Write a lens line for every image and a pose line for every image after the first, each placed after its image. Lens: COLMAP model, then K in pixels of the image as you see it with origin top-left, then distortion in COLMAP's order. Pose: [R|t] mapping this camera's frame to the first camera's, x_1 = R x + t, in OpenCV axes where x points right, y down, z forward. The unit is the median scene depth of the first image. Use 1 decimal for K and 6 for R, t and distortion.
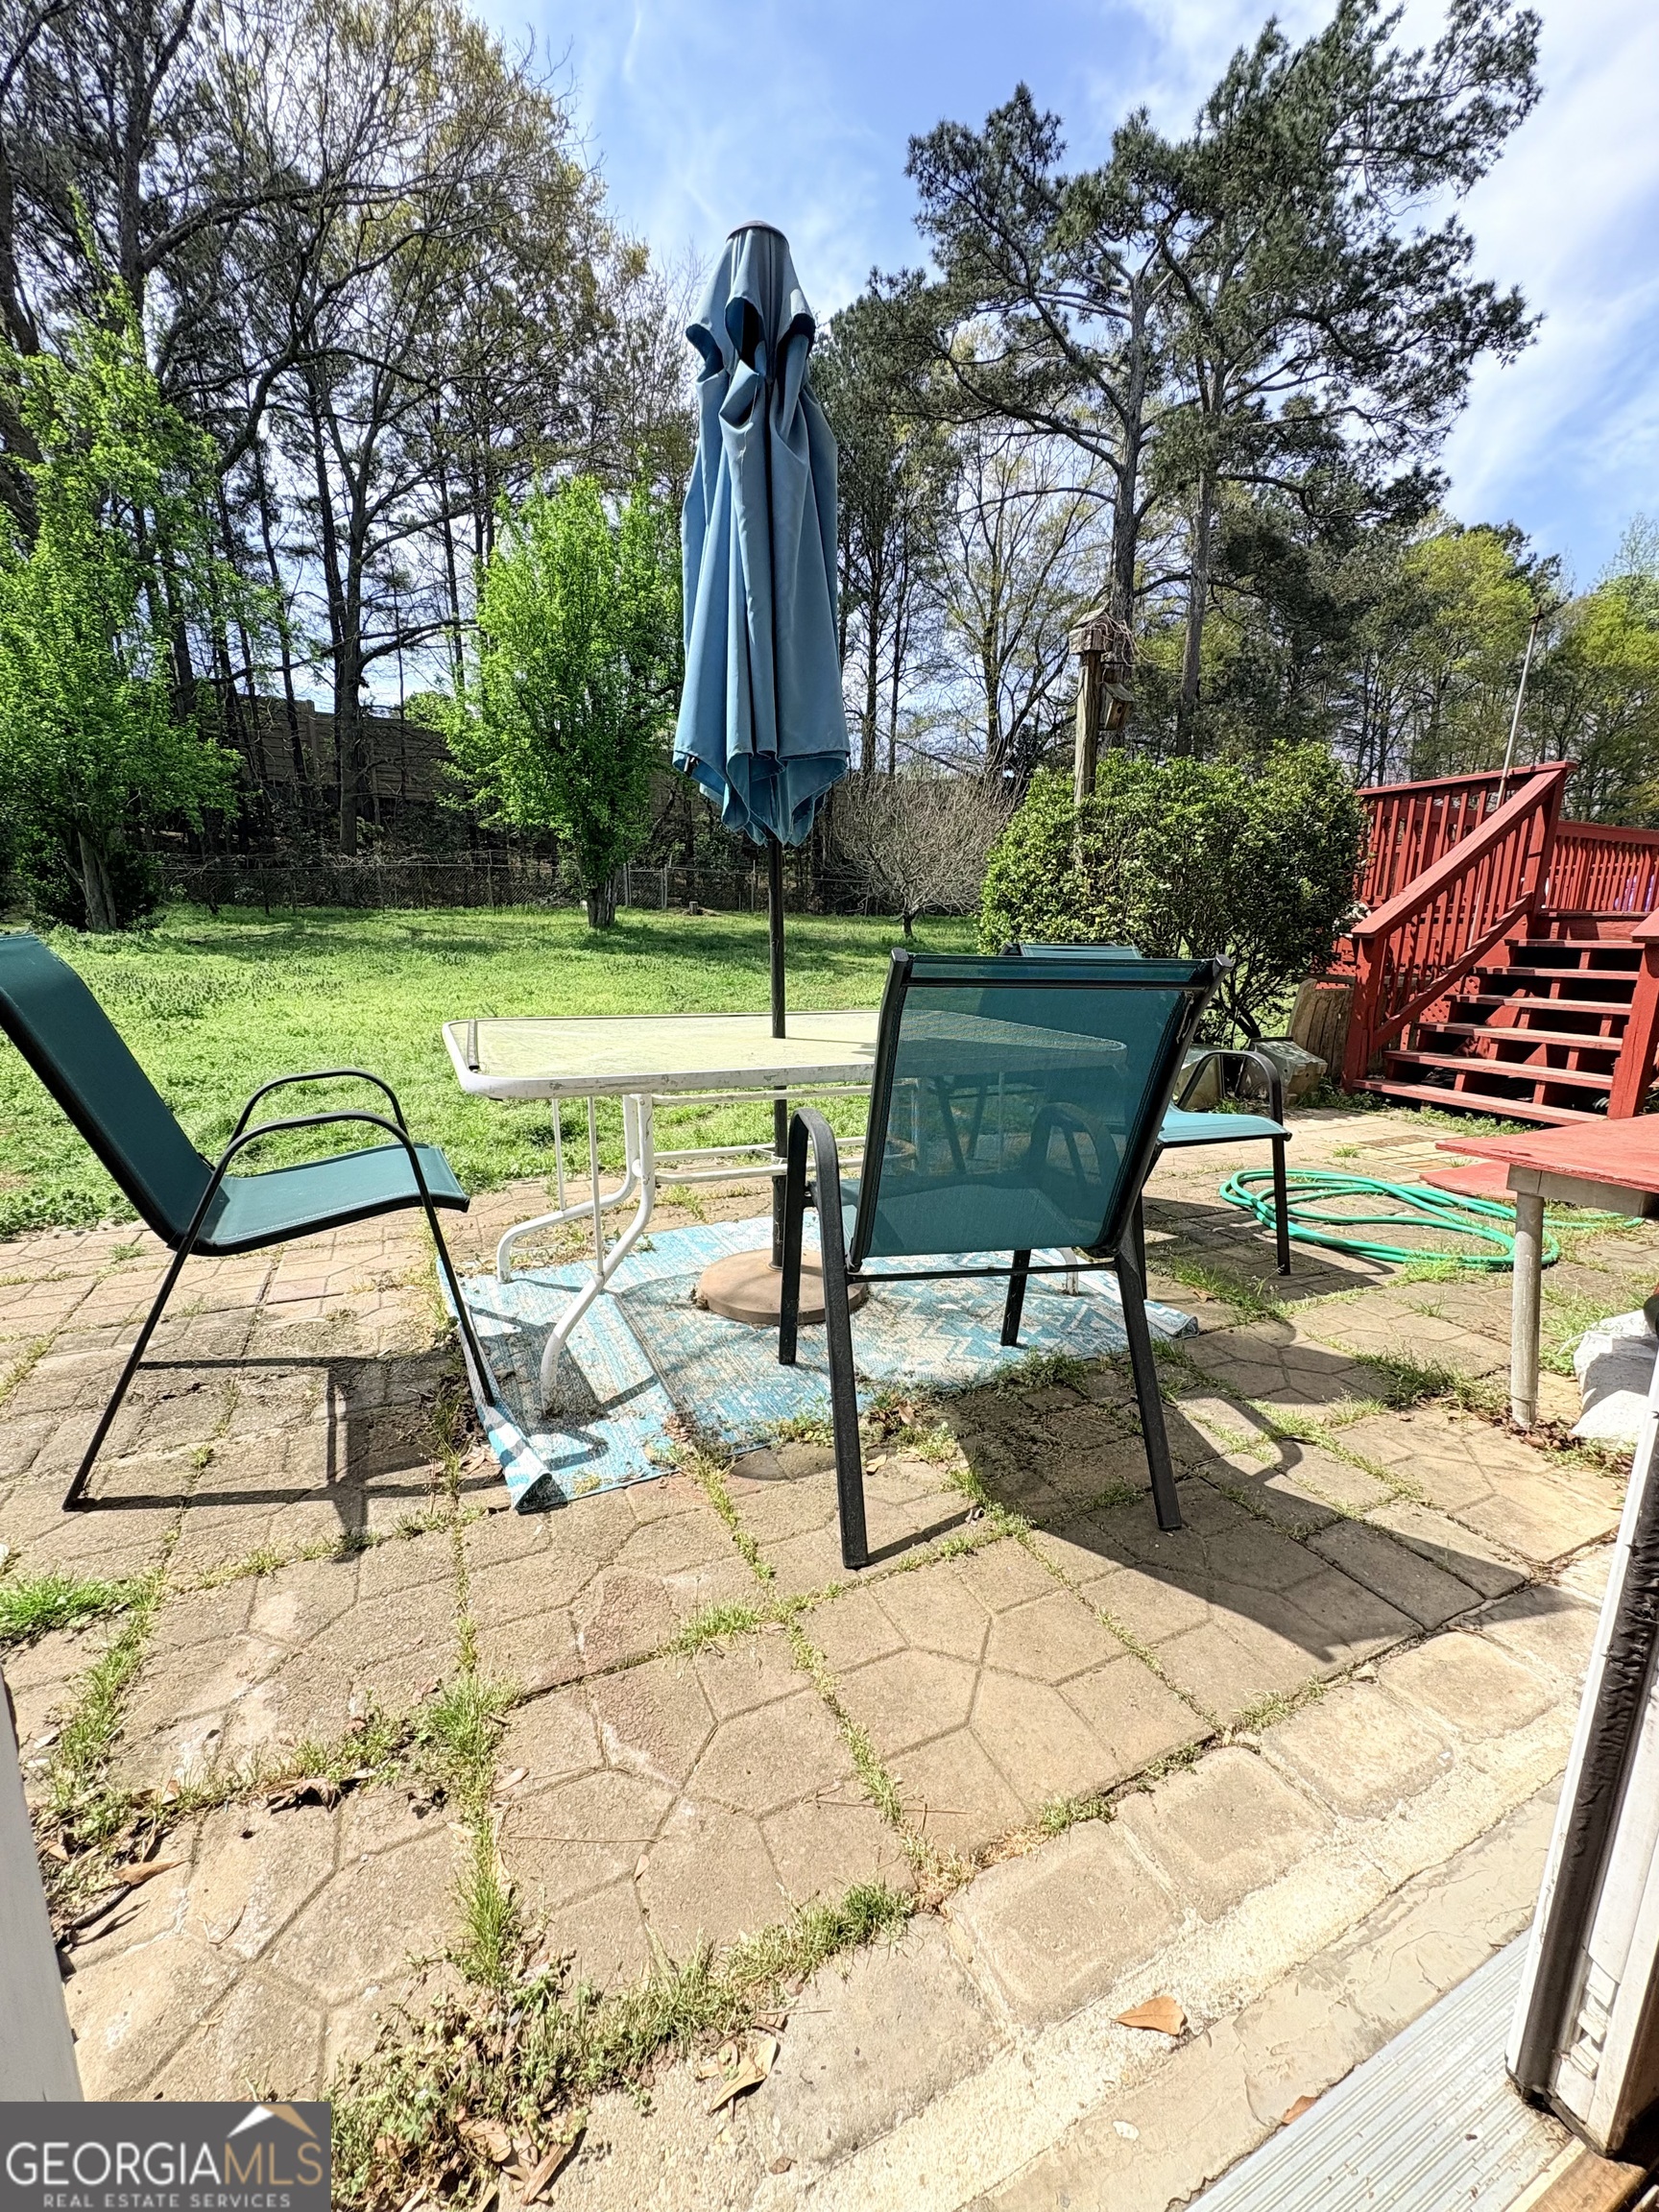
lens RADIAL K [[889.7, 0, 829.5], [0, 889.7, 1106.0], [0, 0, 1]] dist [0.001220, -0.002477]
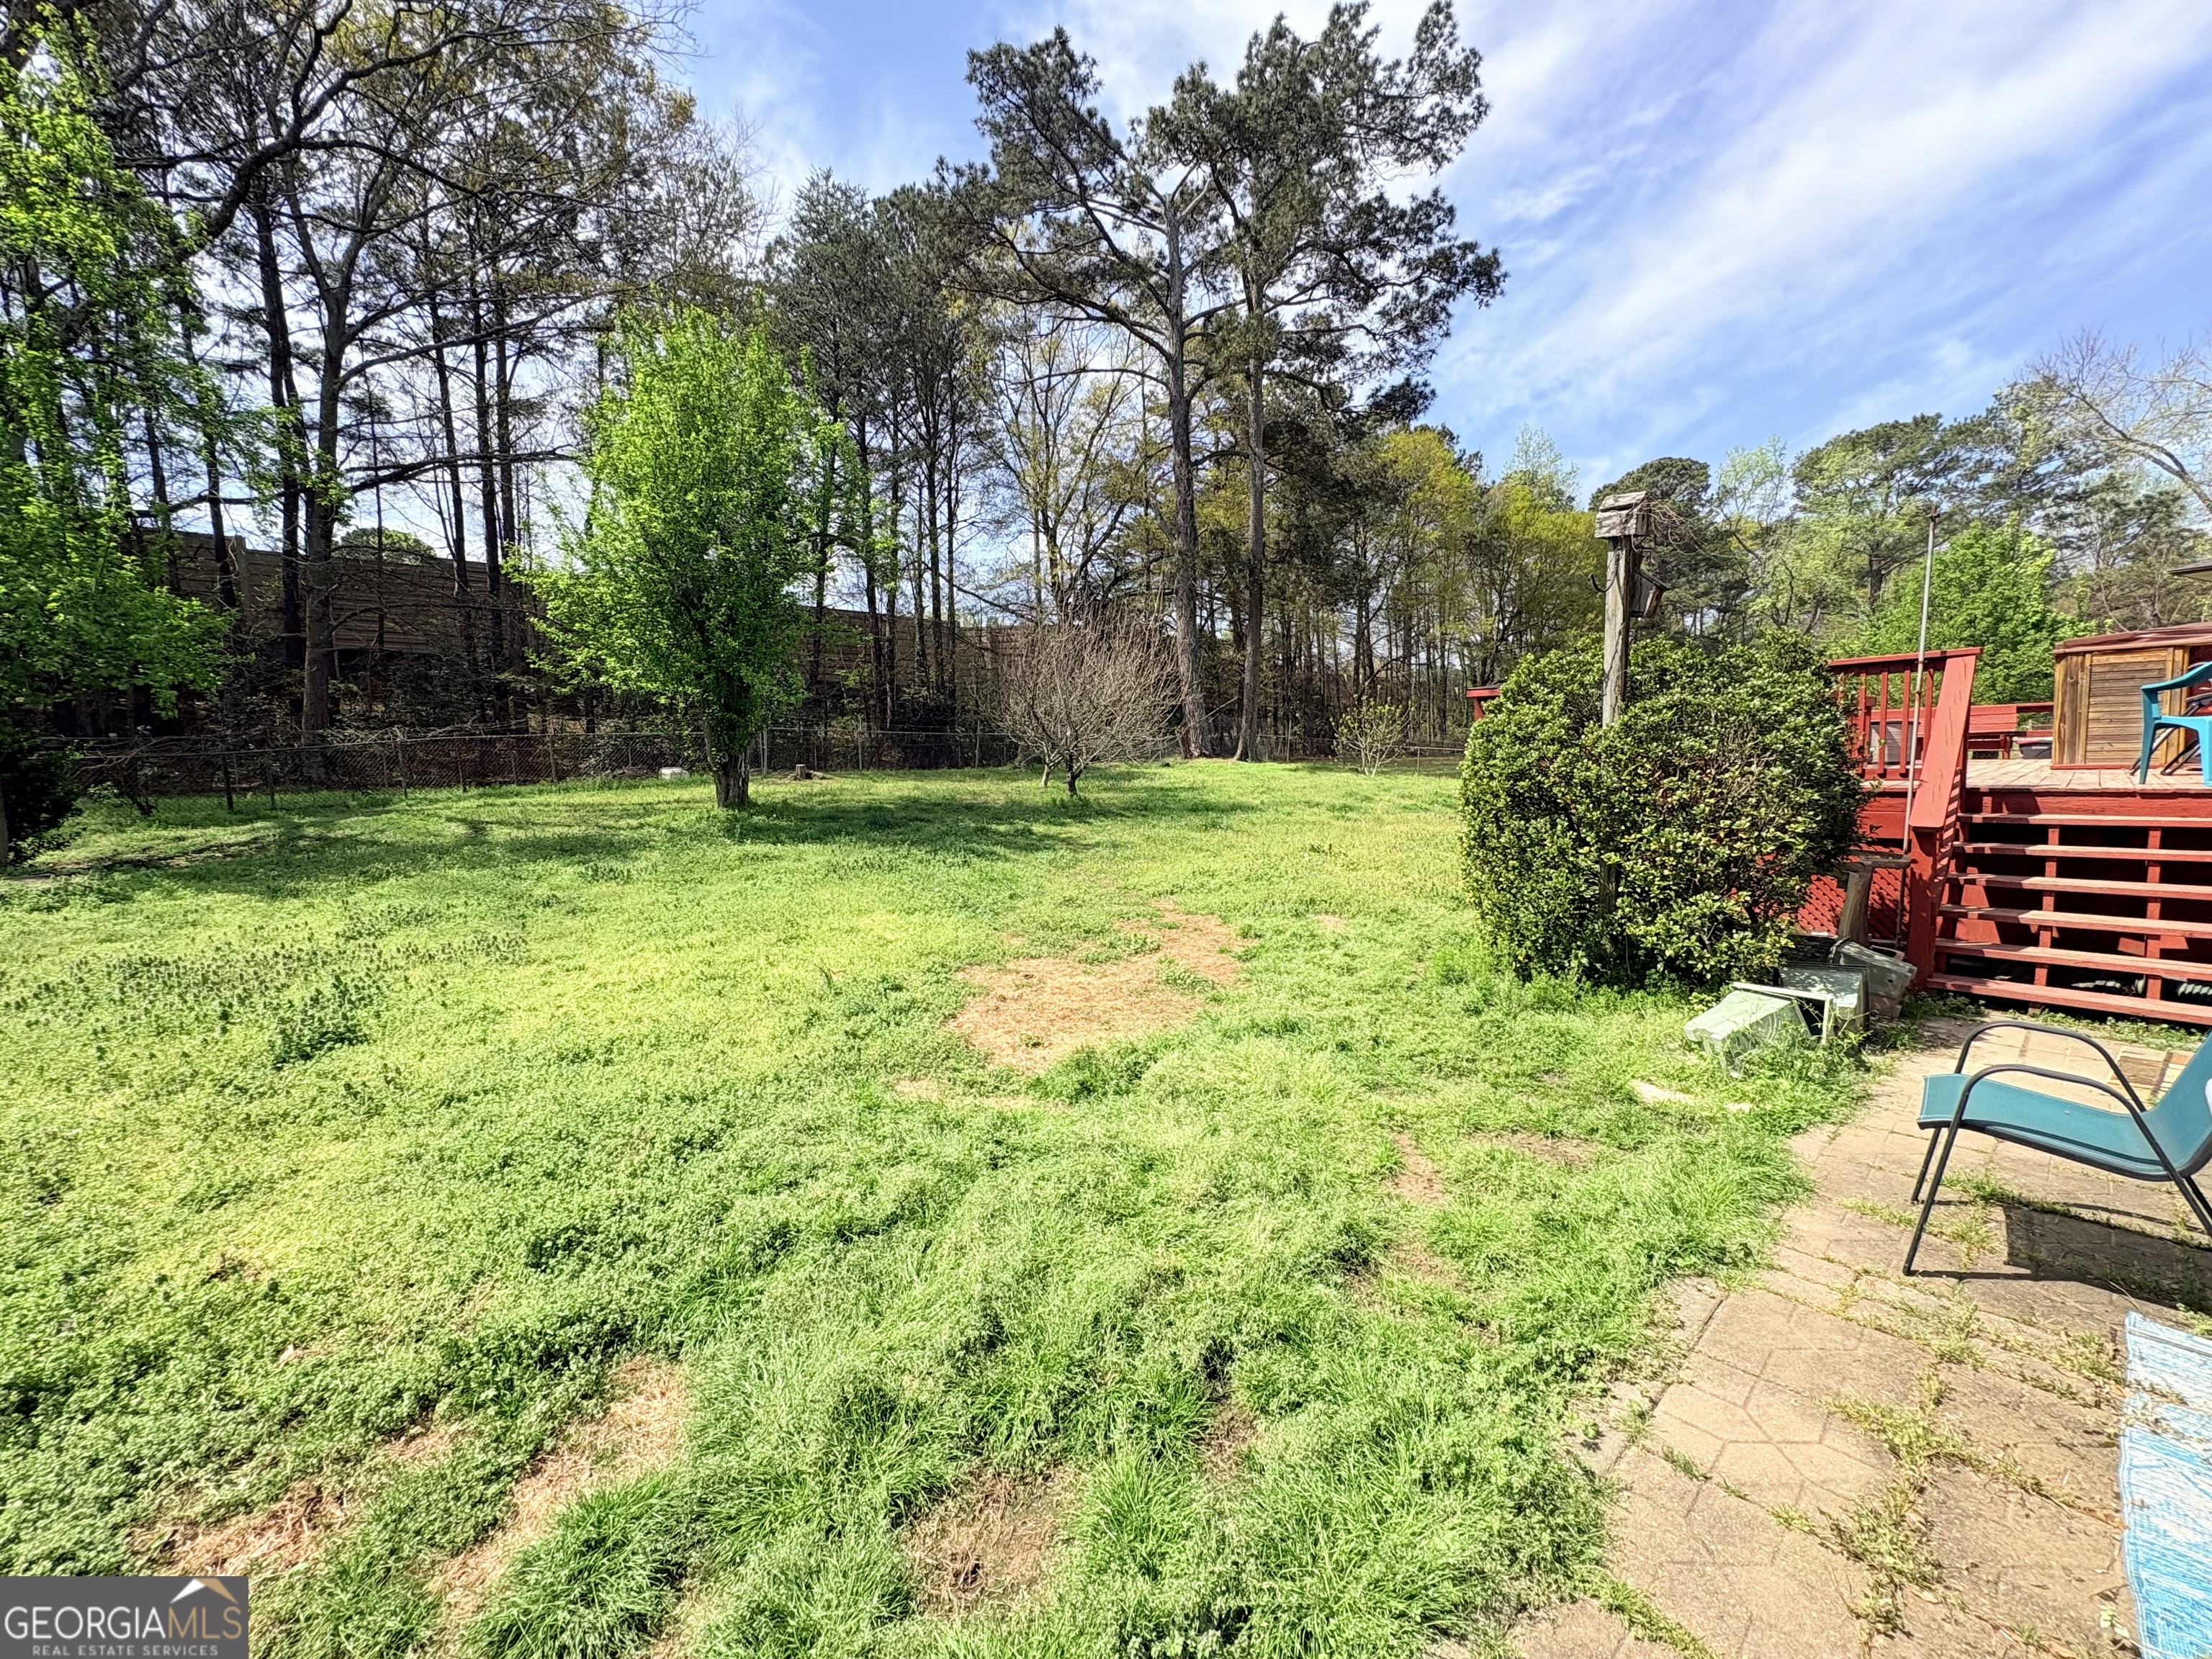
lens RADIAL K [[879.1, 0, 1106.0], [0, 879.1, 829.5], [0, 0, 1]] dist [-0.002459, -0.003353]
pose [[0.954945, -0.068352, 0.288806, -0.110195], [0.101978, 0.989438, -0.103021, -0.038020], [-0.278713, 0.127831, 0.951829, 0.068351]]
